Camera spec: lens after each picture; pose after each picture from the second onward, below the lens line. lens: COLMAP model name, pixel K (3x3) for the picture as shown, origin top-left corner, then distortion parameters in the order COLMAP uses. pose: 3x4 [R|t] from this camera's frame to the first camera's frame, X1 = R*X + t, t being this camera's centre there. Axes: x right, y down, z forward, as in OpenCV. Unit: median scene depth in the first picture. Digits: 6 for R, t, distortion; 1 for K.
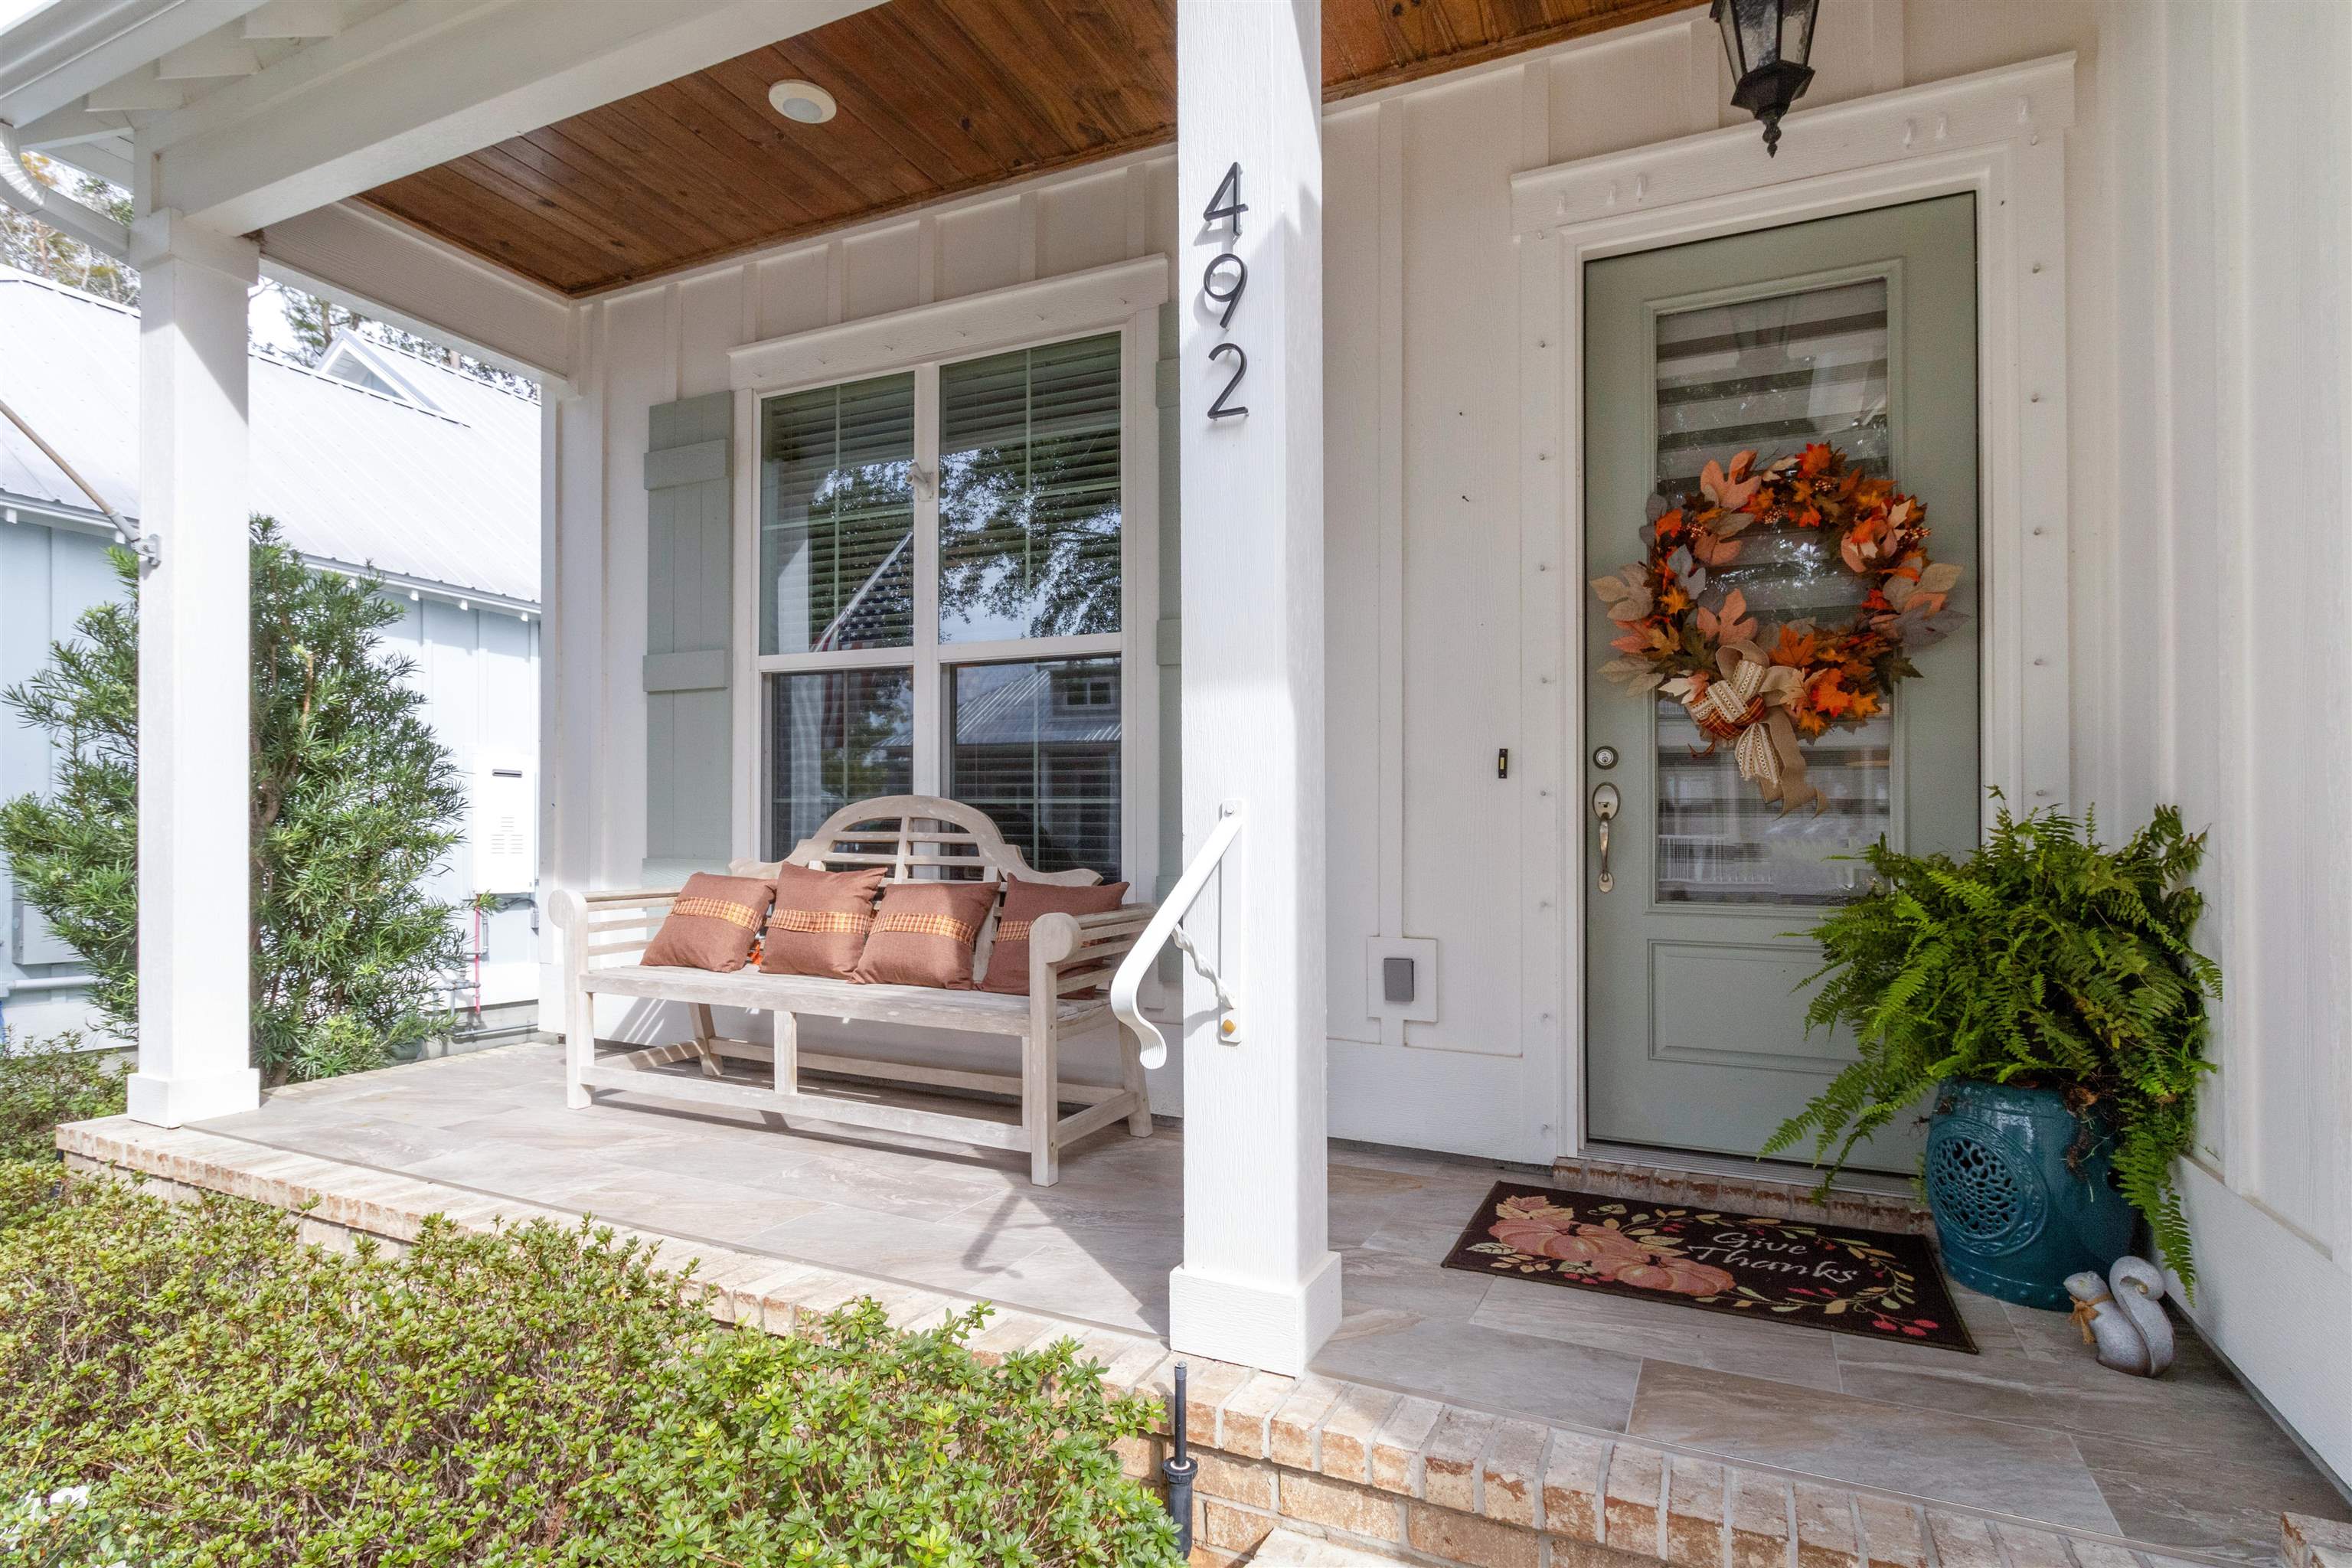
lens RADIAL K [[1152.5, 0, 1171.2], [0, 1152.5, 831.3], [0, 0, 1]] dist [-0.001569, -0.000311]
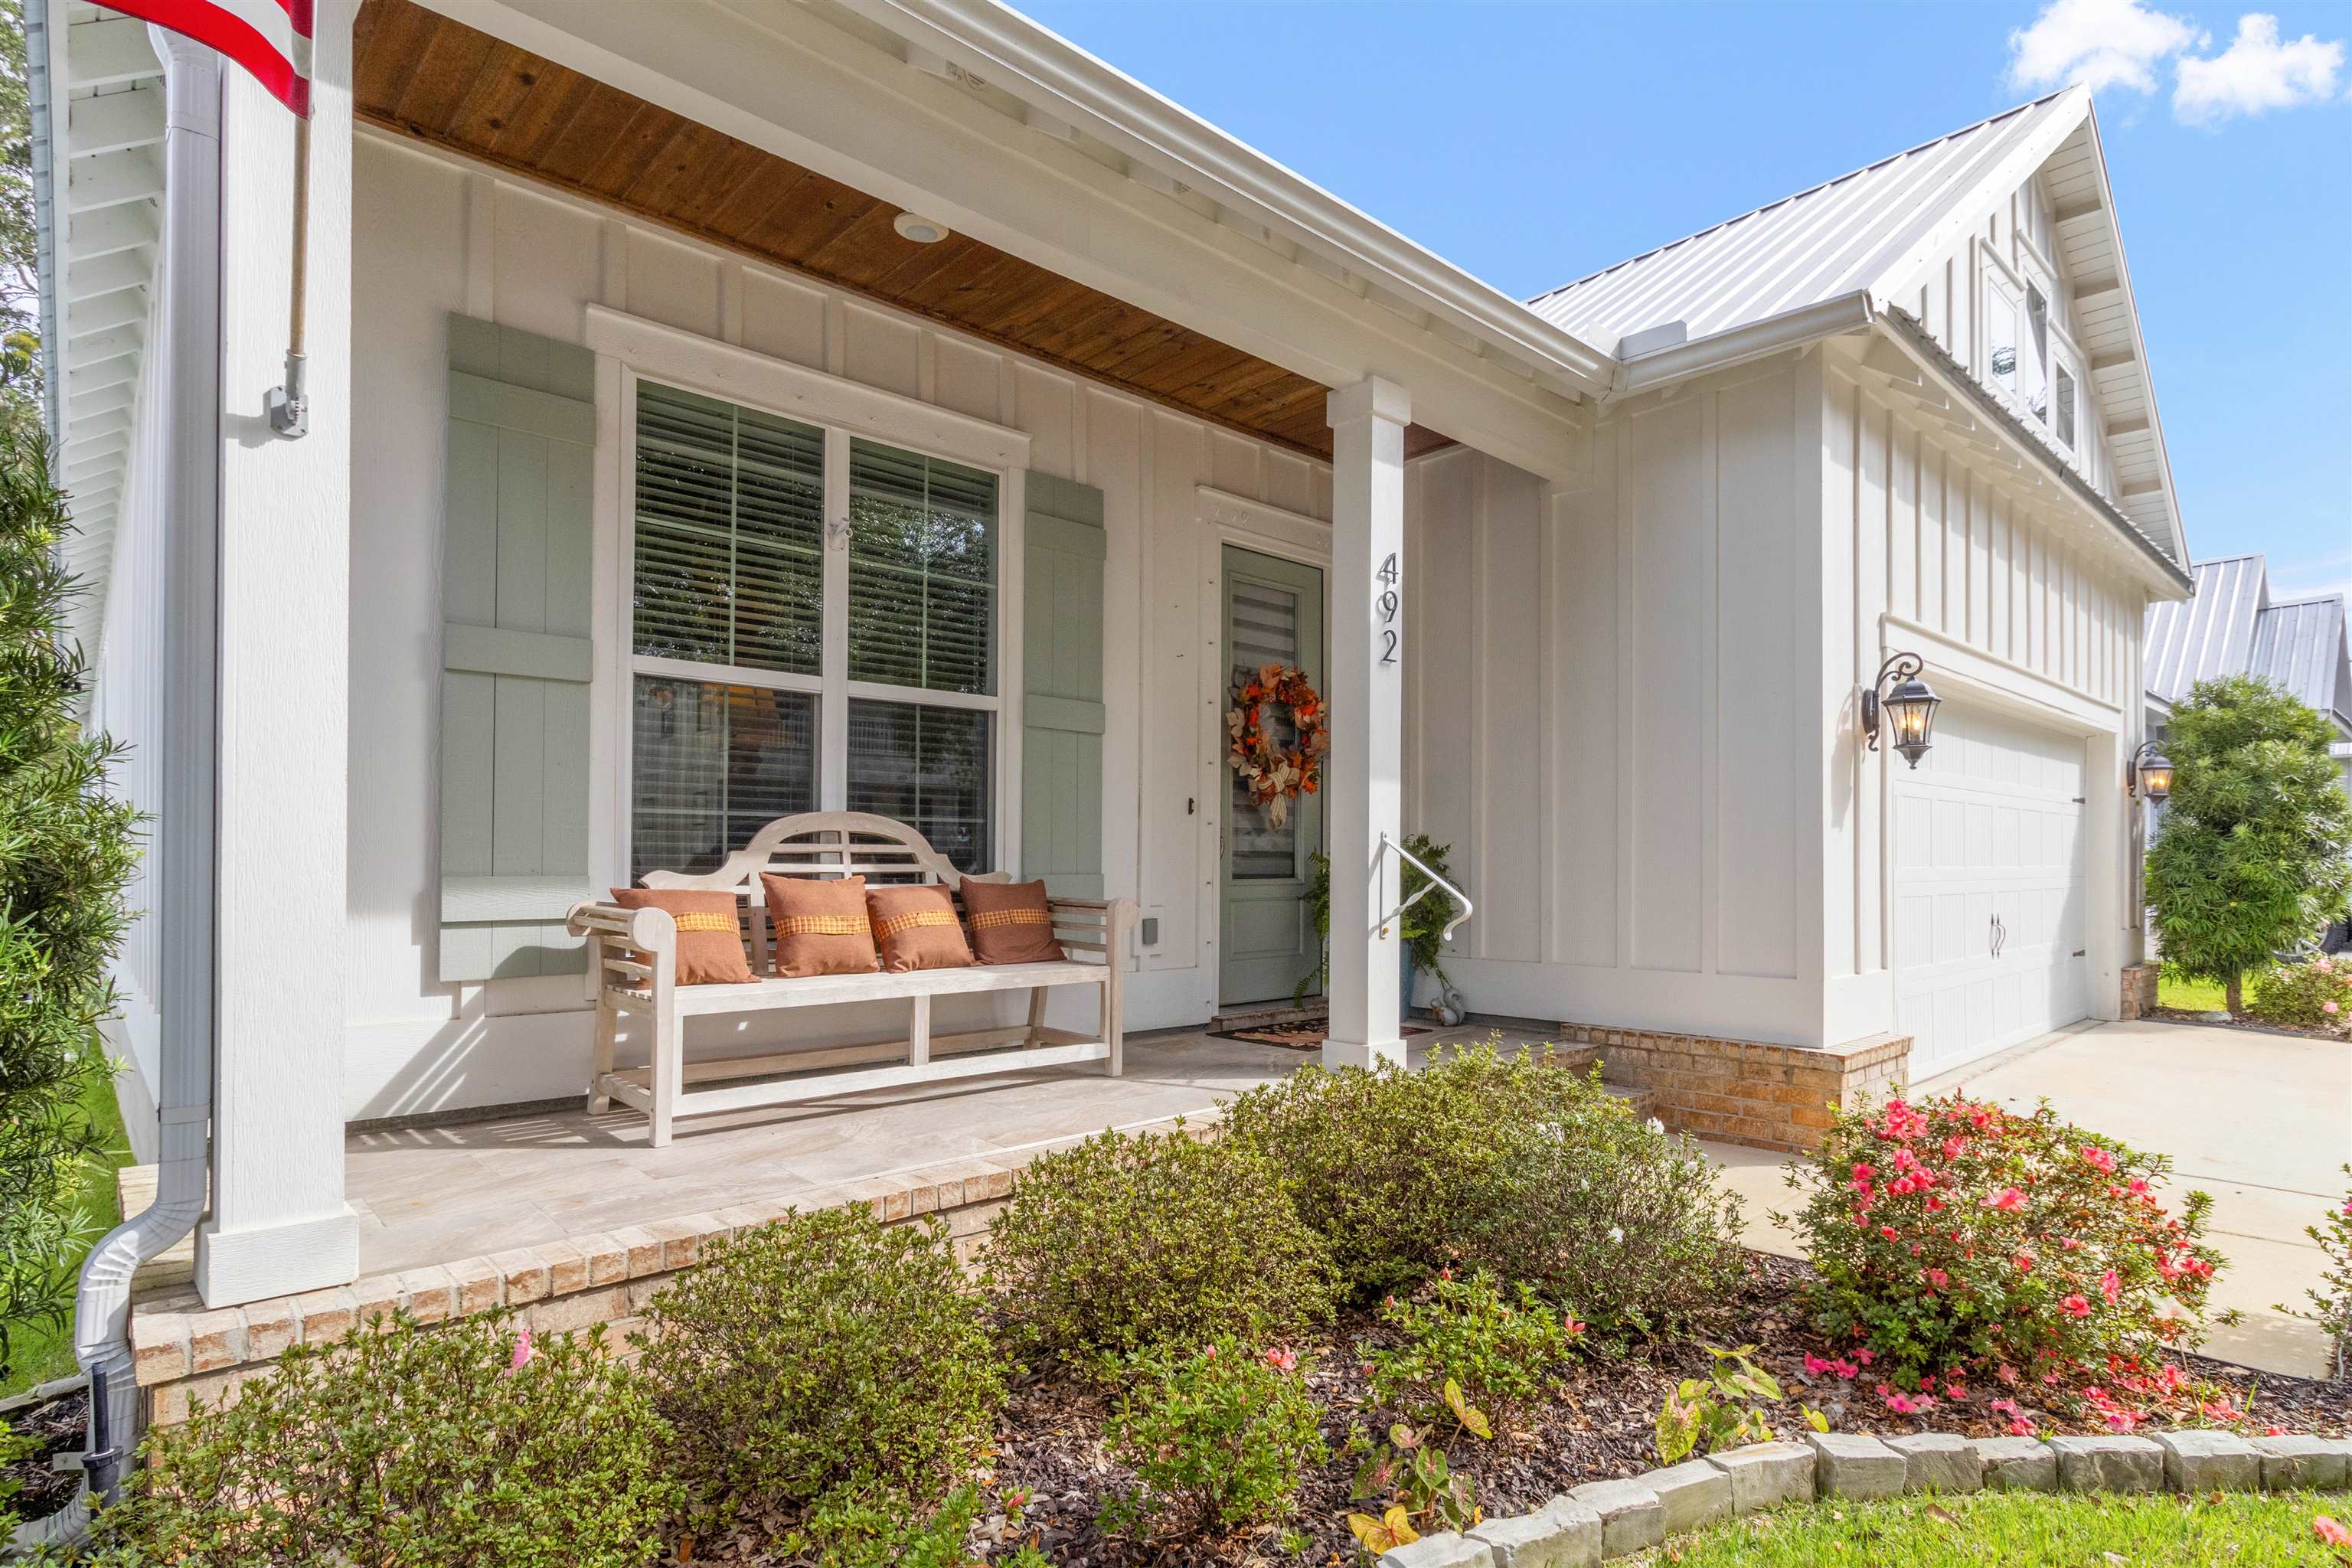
lens RADIAL K [[1214.7, 0, 1133.3], [0, 1214.7, 850.0], [0, 0, 1]] dist [-0.003262, -0.000759]
pose [[0.395420, -0.007172, 0.918472, -1.277736], [-0.006551, 0.999922, 0.010629, -0.008390], [-0.918477, -0.010220, 0.395343, 0.279570]]
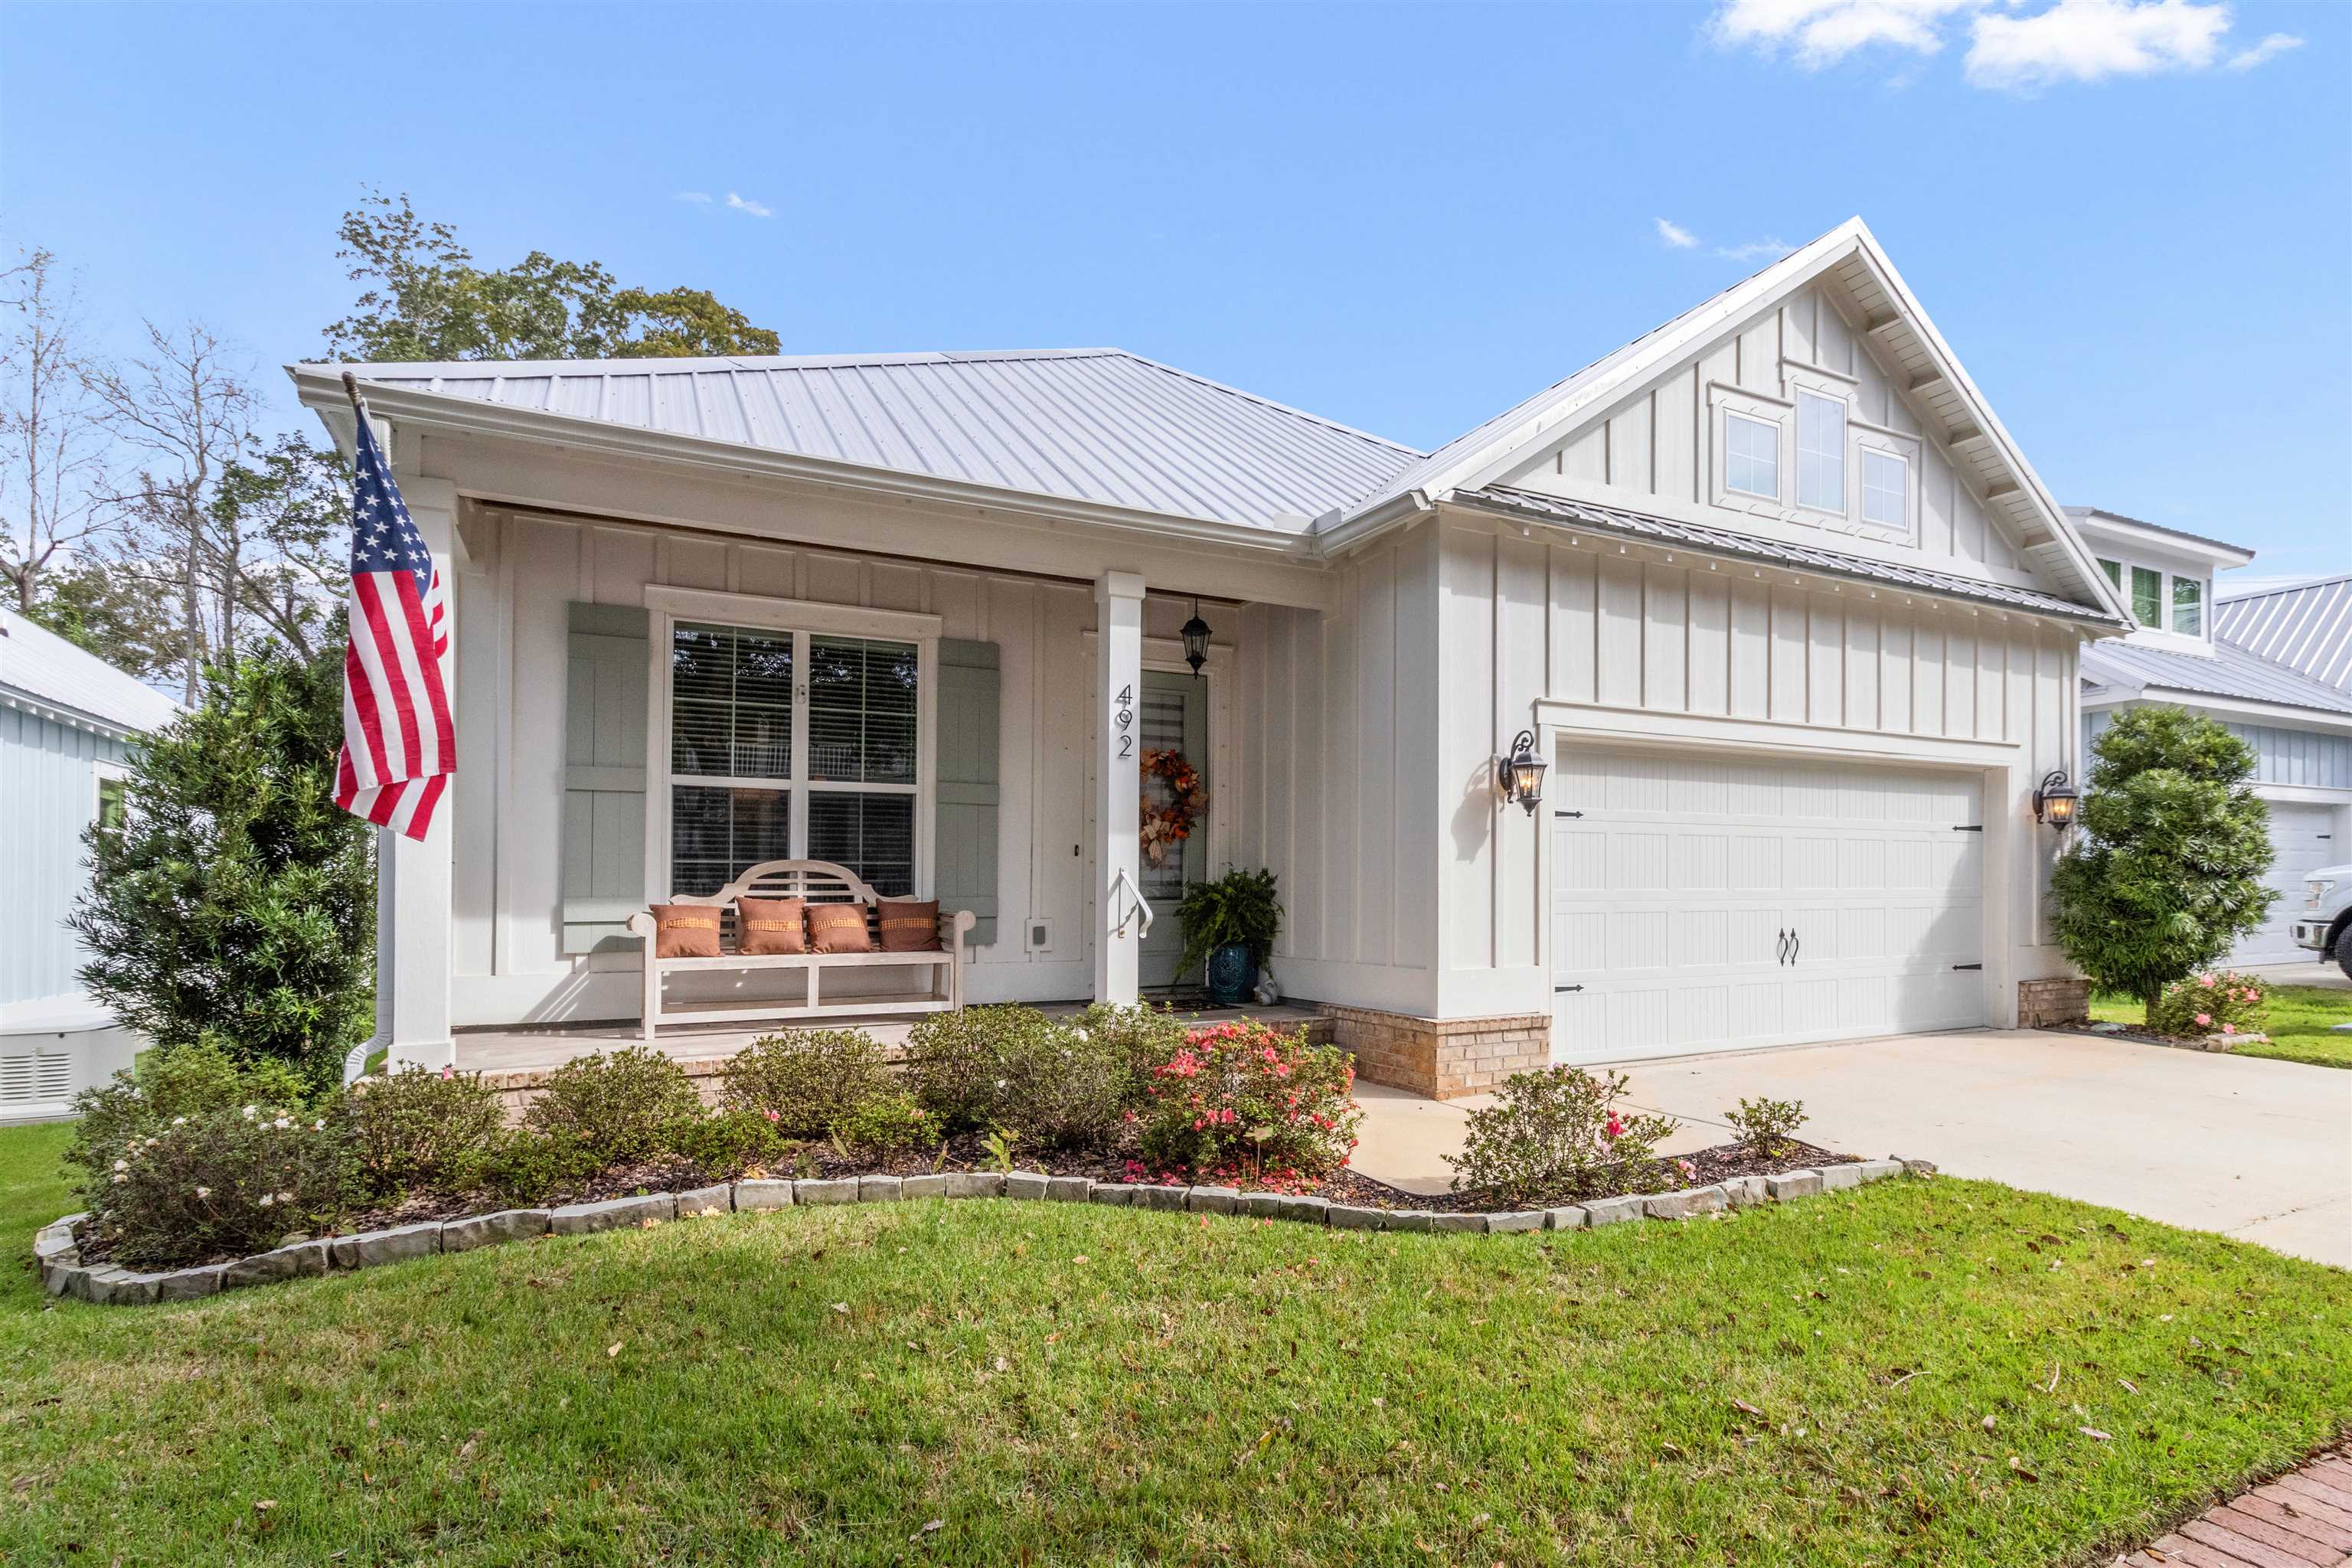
lens RADIAL K [[1156.1, 0, 1171.3], [0, 1156.1, 866.9], [0, 0, 1]] dist [0.000937, 0.000379]
pose [[0.635005, -0.001909, 0.772505, -1.388191], [0.005082, 0.999986, -0.001705, -0.013320], [-0.772491, 0.005008, 0.635006, -0.729413]]
